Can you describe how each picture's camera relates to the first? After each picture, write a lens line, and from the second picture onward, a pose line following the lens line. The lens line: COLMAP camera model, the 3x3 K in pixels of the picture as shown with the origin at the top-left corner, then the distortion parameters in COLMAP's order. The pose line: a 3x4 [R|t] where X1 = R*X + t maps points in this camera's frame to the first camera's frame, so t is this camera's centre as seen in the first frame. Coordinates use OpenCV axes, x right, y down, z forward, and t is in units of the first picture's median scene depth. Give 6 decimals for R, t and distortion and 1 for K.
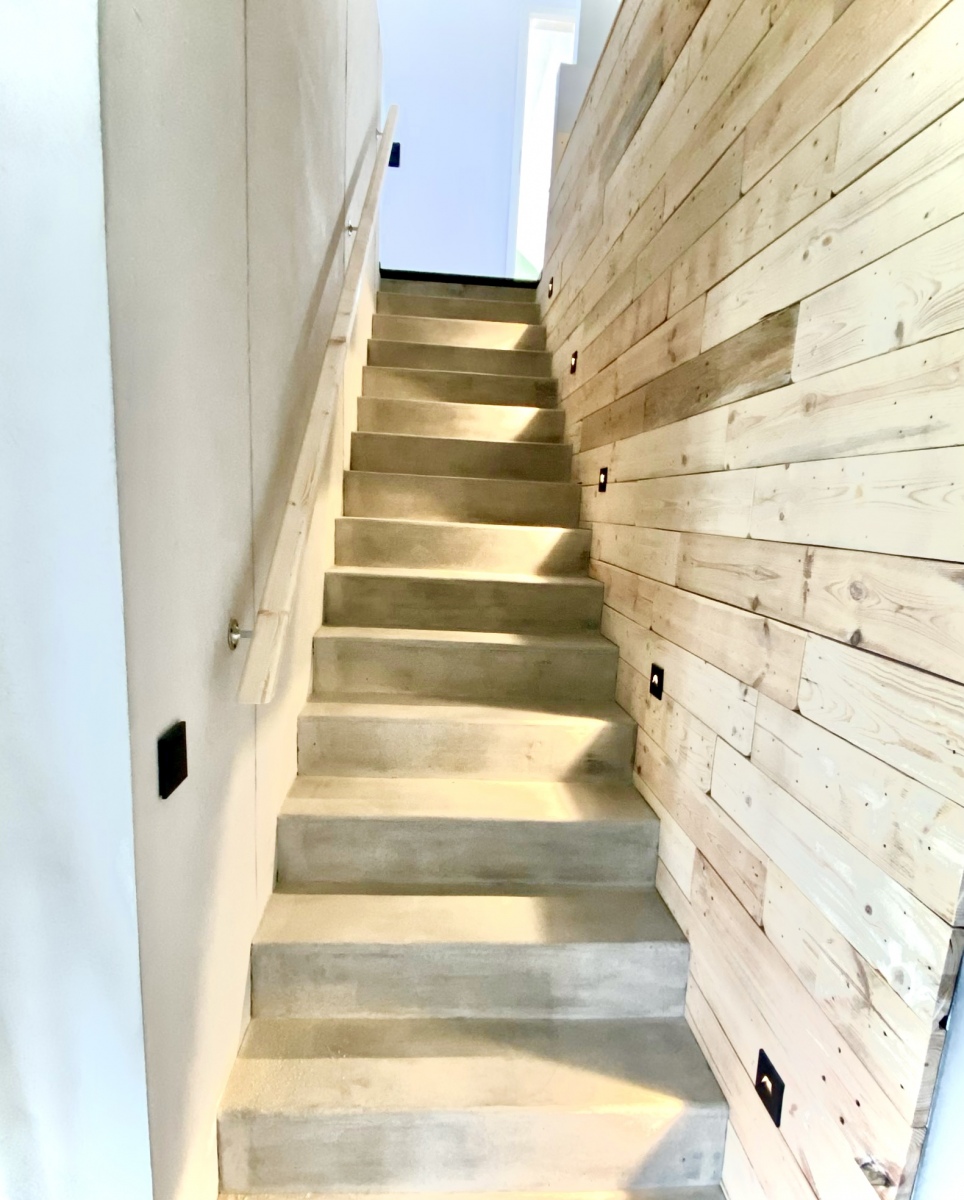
lens RADIAL K [[711.0, 0, 481.9], [0, 711.0, 633.1], [0, 0, 1]] dist [0.062434, -0.065538]
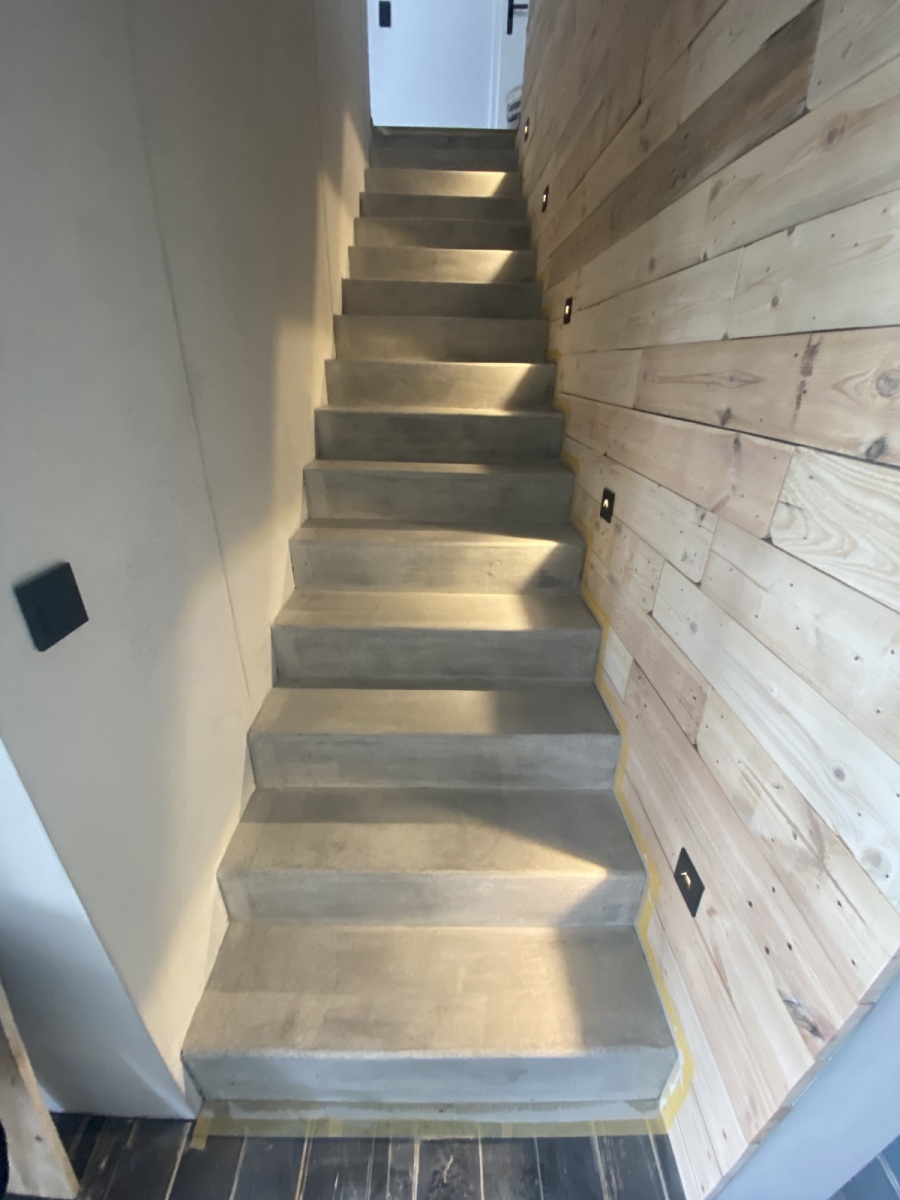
lens RADIAL K [[488.5, 0, 450.0], [0, 488.5, 600.0], [0, 0, 1]] dist [0.031200, -0.029783]
pose [[0.997971, -0.002316, -0.063620, 0.066891], [0.018742, 0.965738, 0.258840, 0.012070], [0.060841, -0.259507, 0.963823, 0.285610]]
